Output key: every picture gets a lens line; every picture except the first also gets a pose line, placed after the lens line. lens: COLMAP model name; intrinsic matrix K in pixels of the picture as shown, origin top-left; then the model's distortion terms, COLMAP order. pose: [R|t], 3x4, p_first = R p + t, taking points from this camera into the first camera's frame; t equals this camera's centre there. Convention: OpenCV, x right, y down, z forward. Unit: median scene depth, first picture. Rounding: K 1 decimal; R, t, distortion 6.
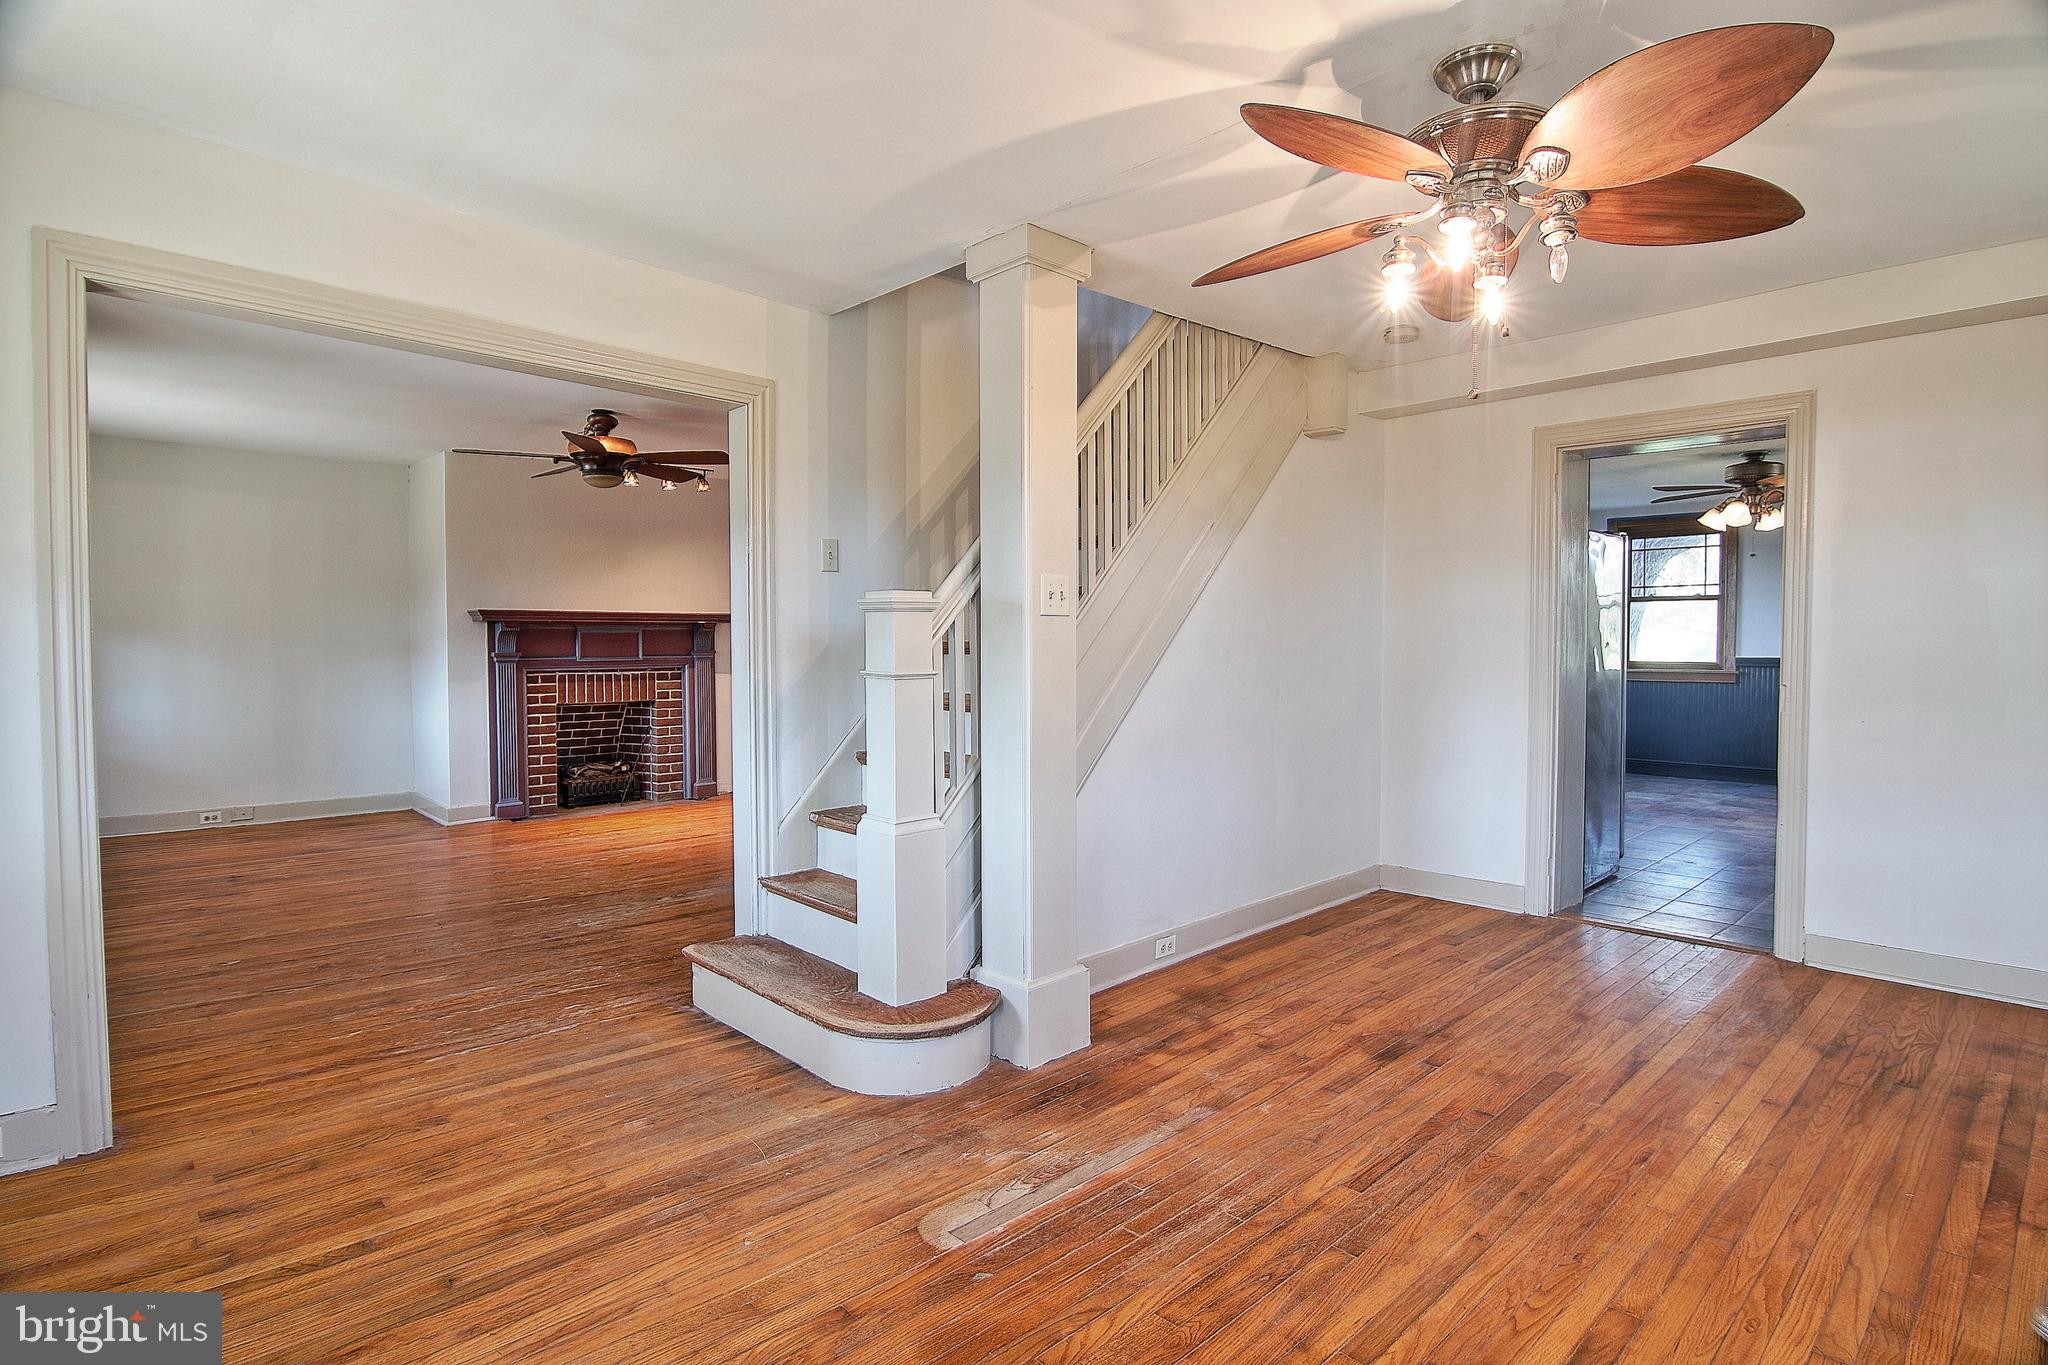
lens RADIAL K [[1032.5, 0, 1025.4], [0, 1032.5, 668.6], [0, 0, 1]] dist [-0.000146, -0.018506]
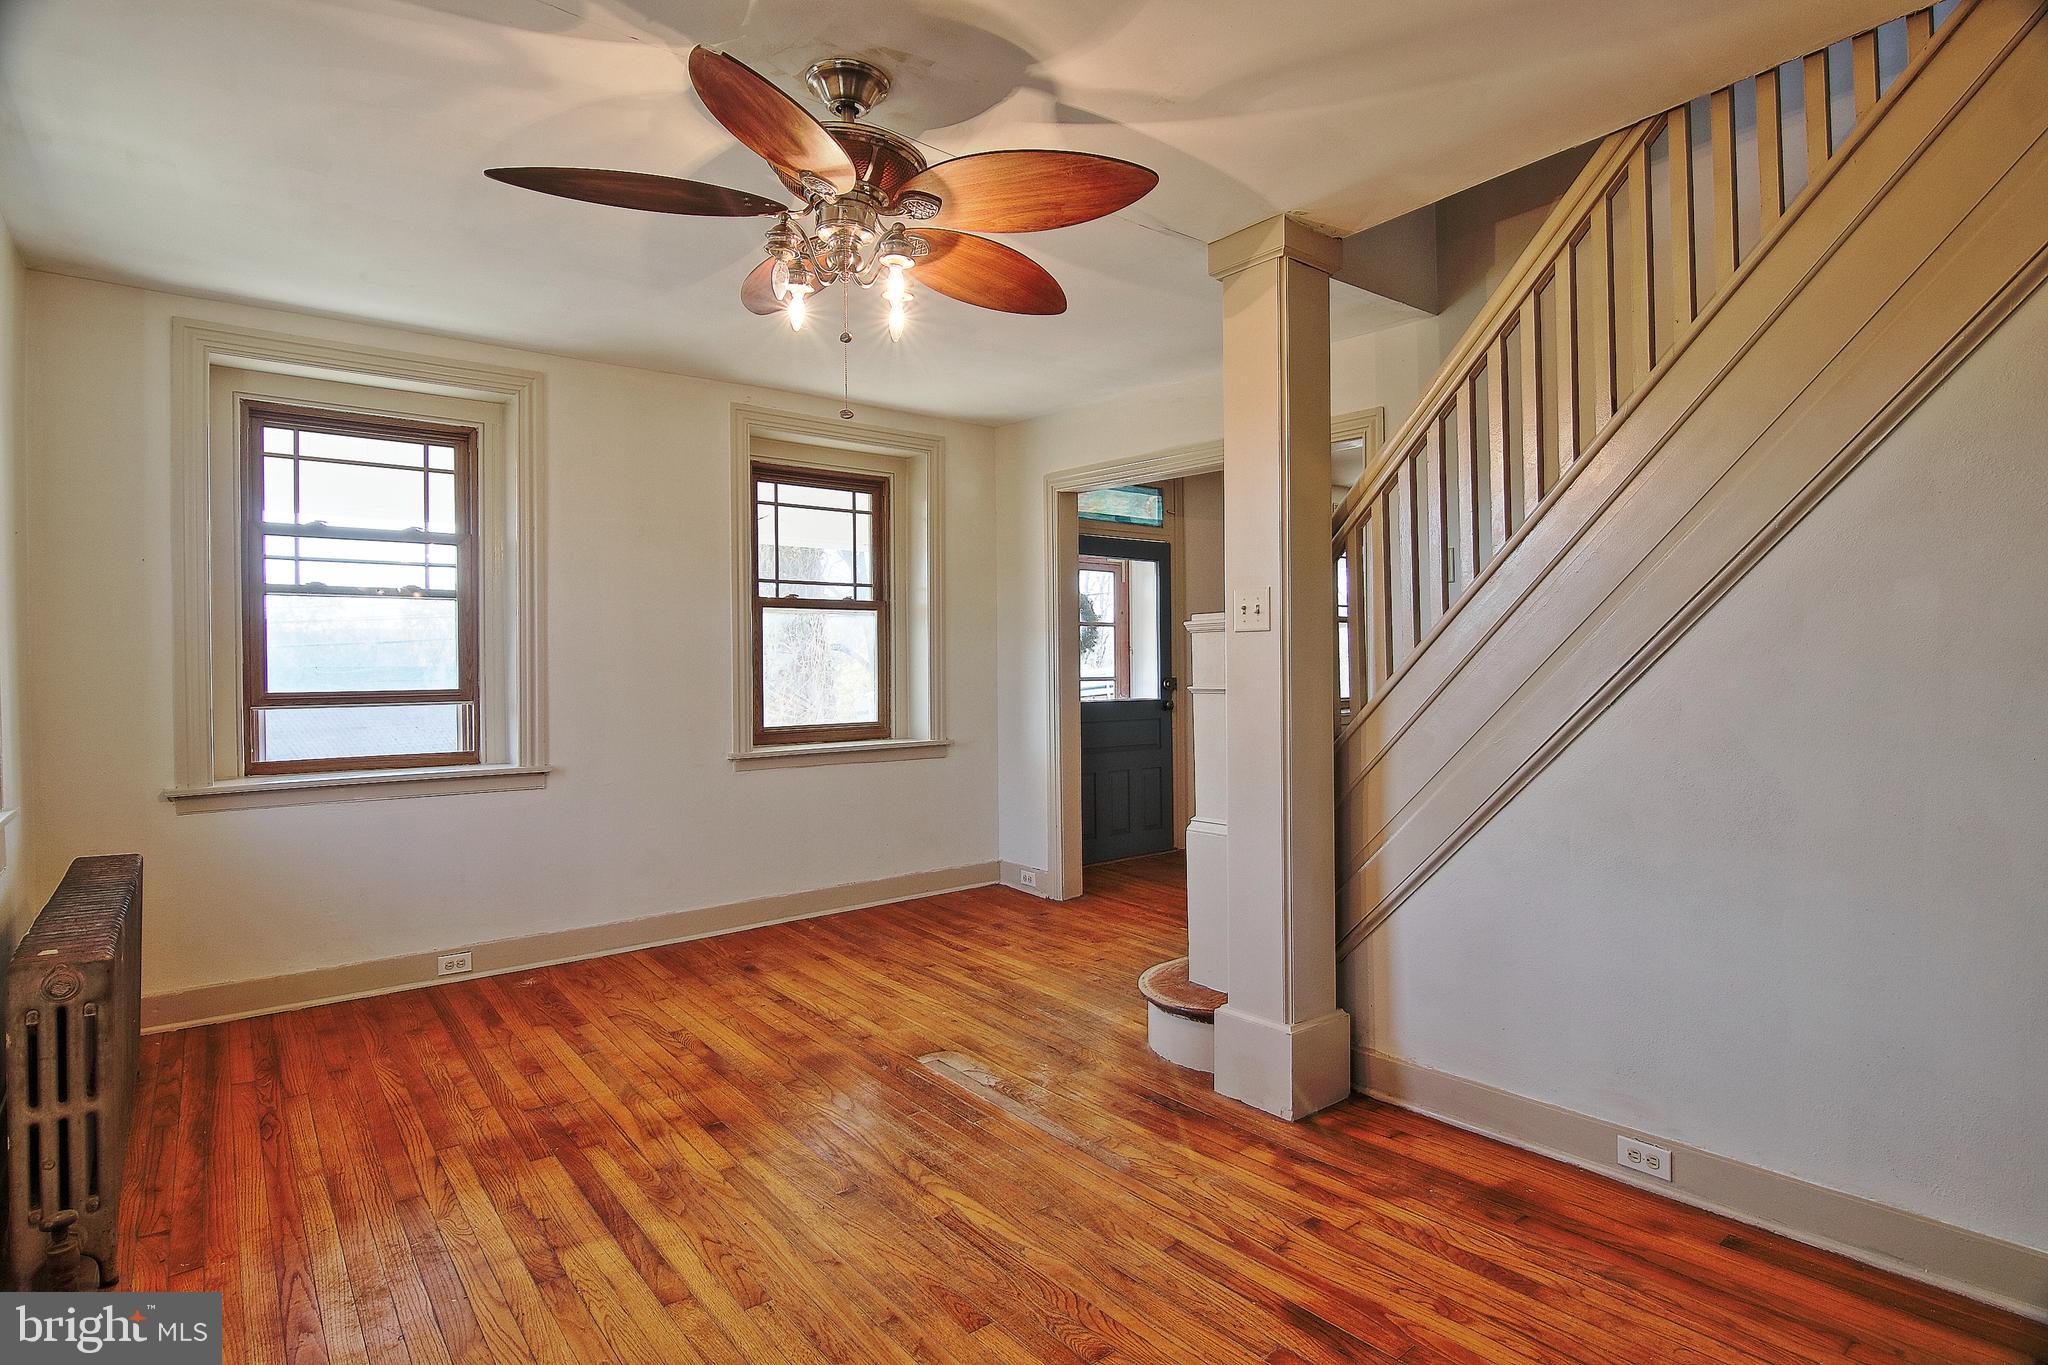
lens RADIAL K [[1032.5, 0, 1025.4], [0, 1032.5, 668.6], [0, 0, 1]] dist [-0.000146, -0.018506]
pose [[-0.086904, 0.009877, -0.996168, 1.231019], [-0.012301, 0.999864, 0.010987, -0.033413], [0.996141, 0.013209, -0.086771, 1.097638]]
